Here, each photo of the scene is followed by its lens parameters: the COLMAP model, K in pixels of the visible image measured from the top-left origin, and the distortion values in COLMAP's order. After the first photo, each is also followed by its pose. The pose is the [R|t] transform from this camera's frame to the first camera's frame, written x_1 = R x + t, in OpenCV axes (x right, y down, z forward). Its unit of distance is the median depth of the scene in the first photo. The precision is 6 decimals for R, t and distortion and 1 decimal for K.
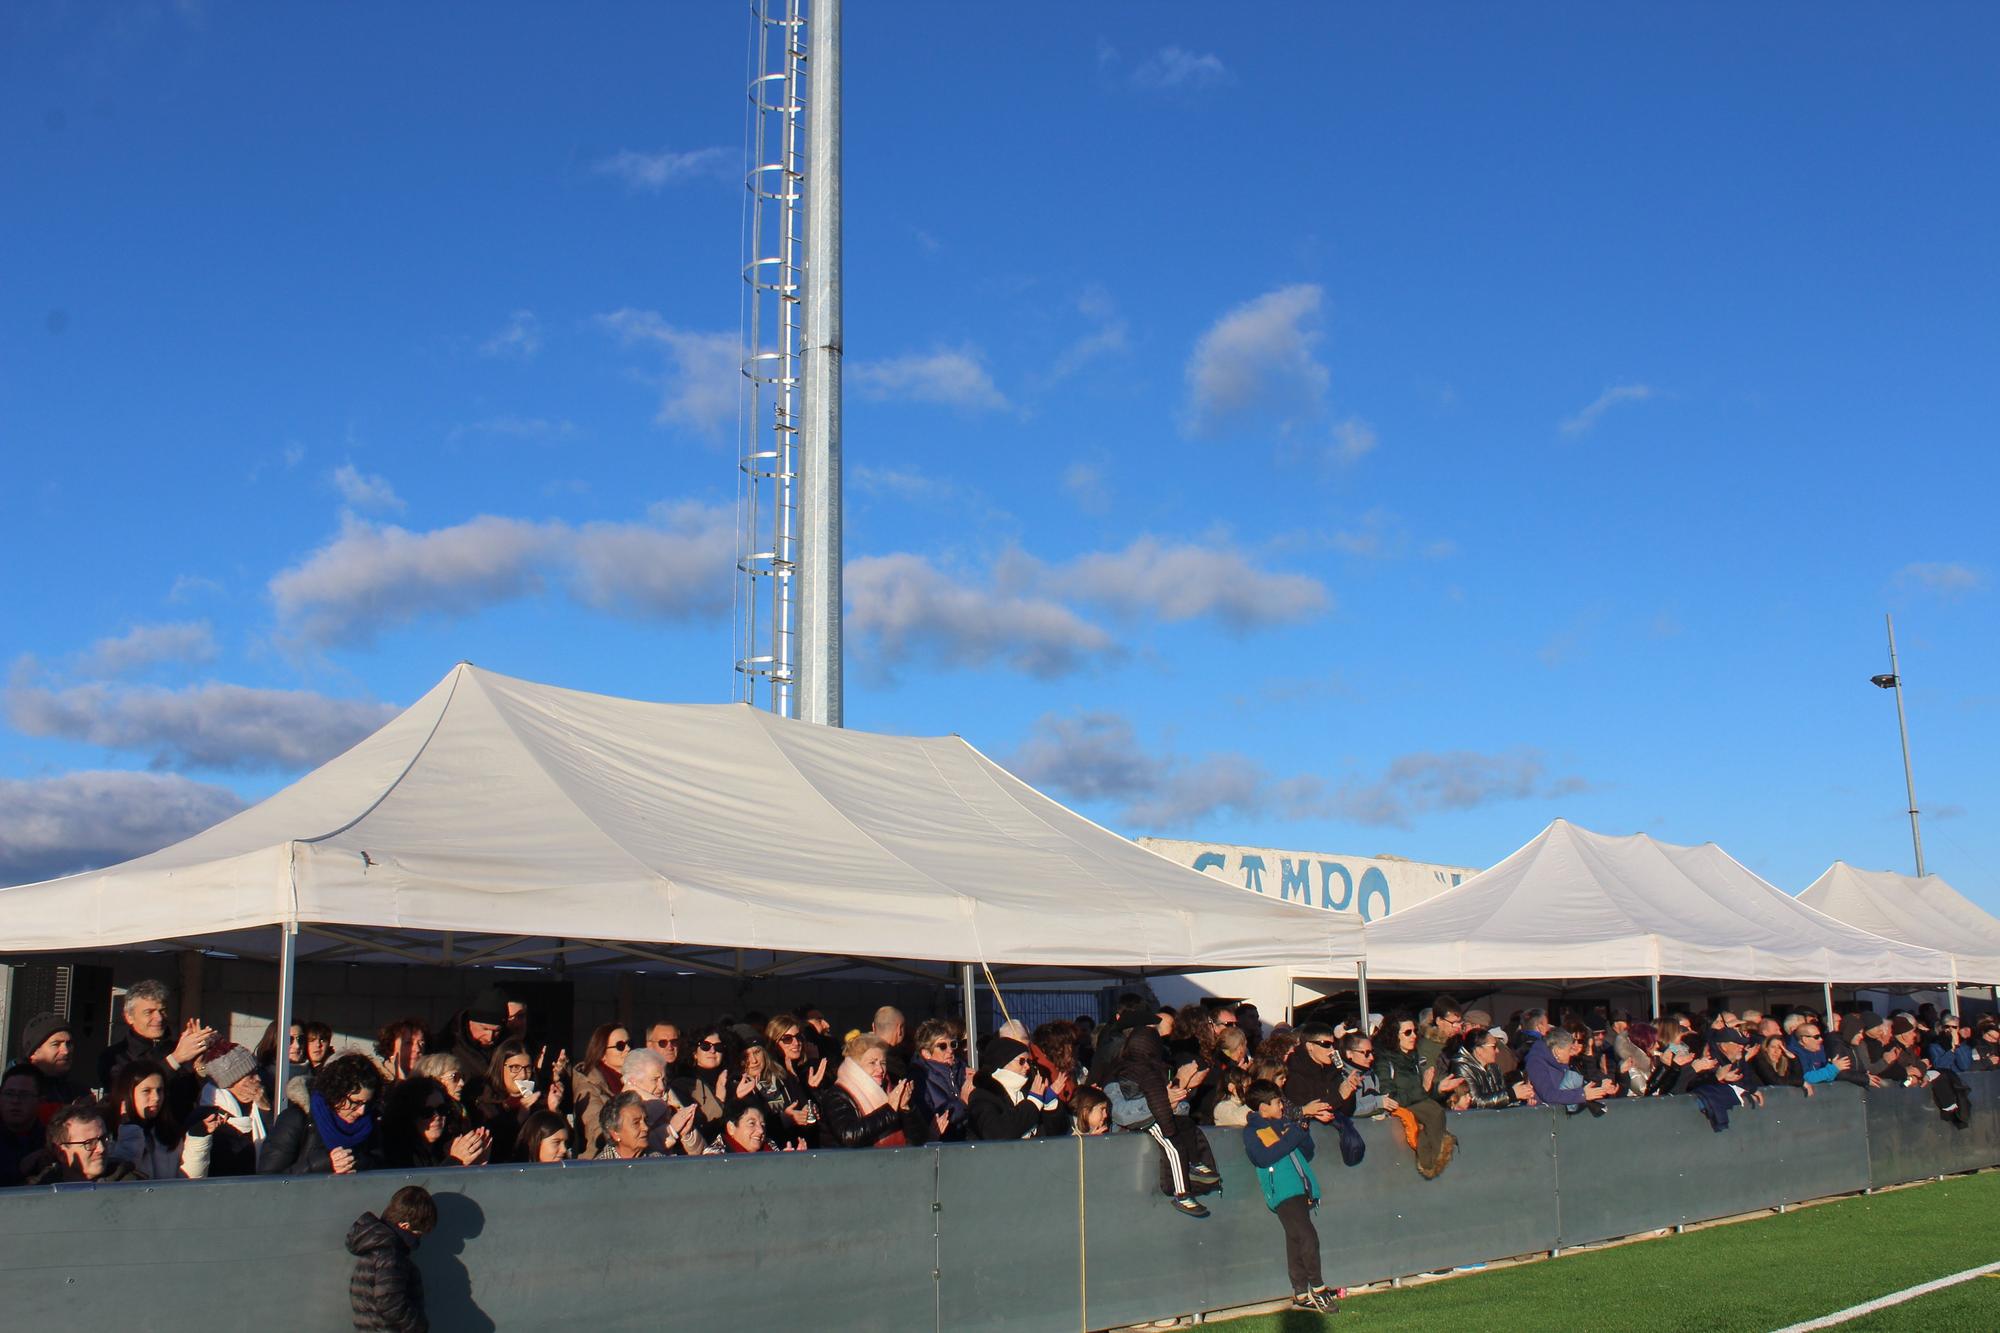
lens RADIAL K [[1724.2, 0, 1070.9], [0, 1724.2, 687.7], [0, 0, 1]] dist [-0.113874, 0.098454]
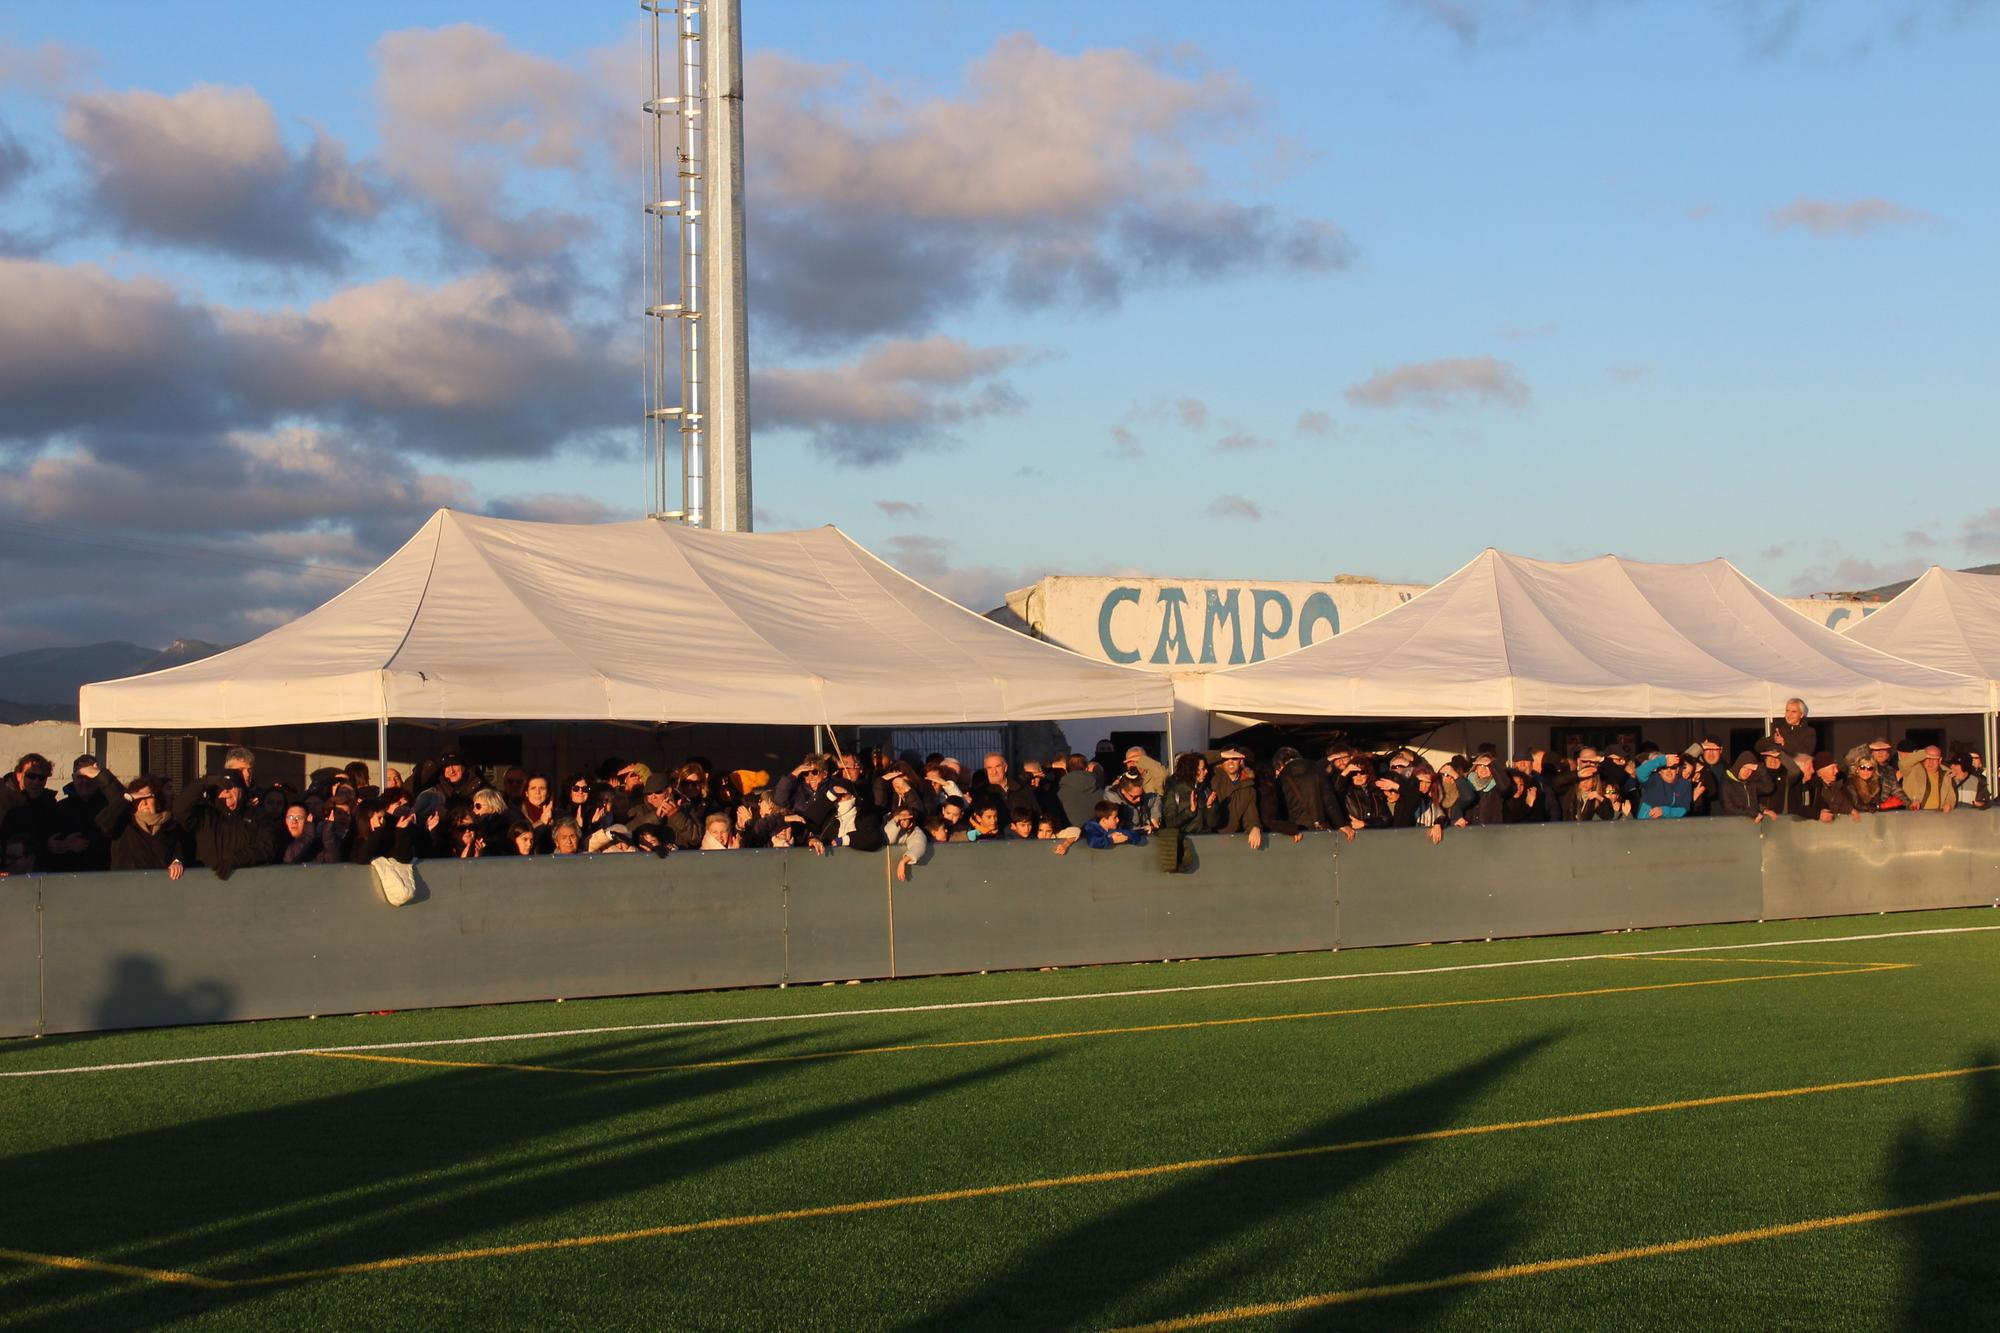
lens RADIAL K [[1978.2, 0, 997.4], [0, 1978.2, 670.2], [0, 0, 1]] dist [-0.045107, 0.029203]
pose [[0.999784, -0.003195, -0.020529, 0.038787], [0.006286, 0.988312, 0.152315, -0.041533], [0.019802, -0.152411, 0.988119, -0.188551]]
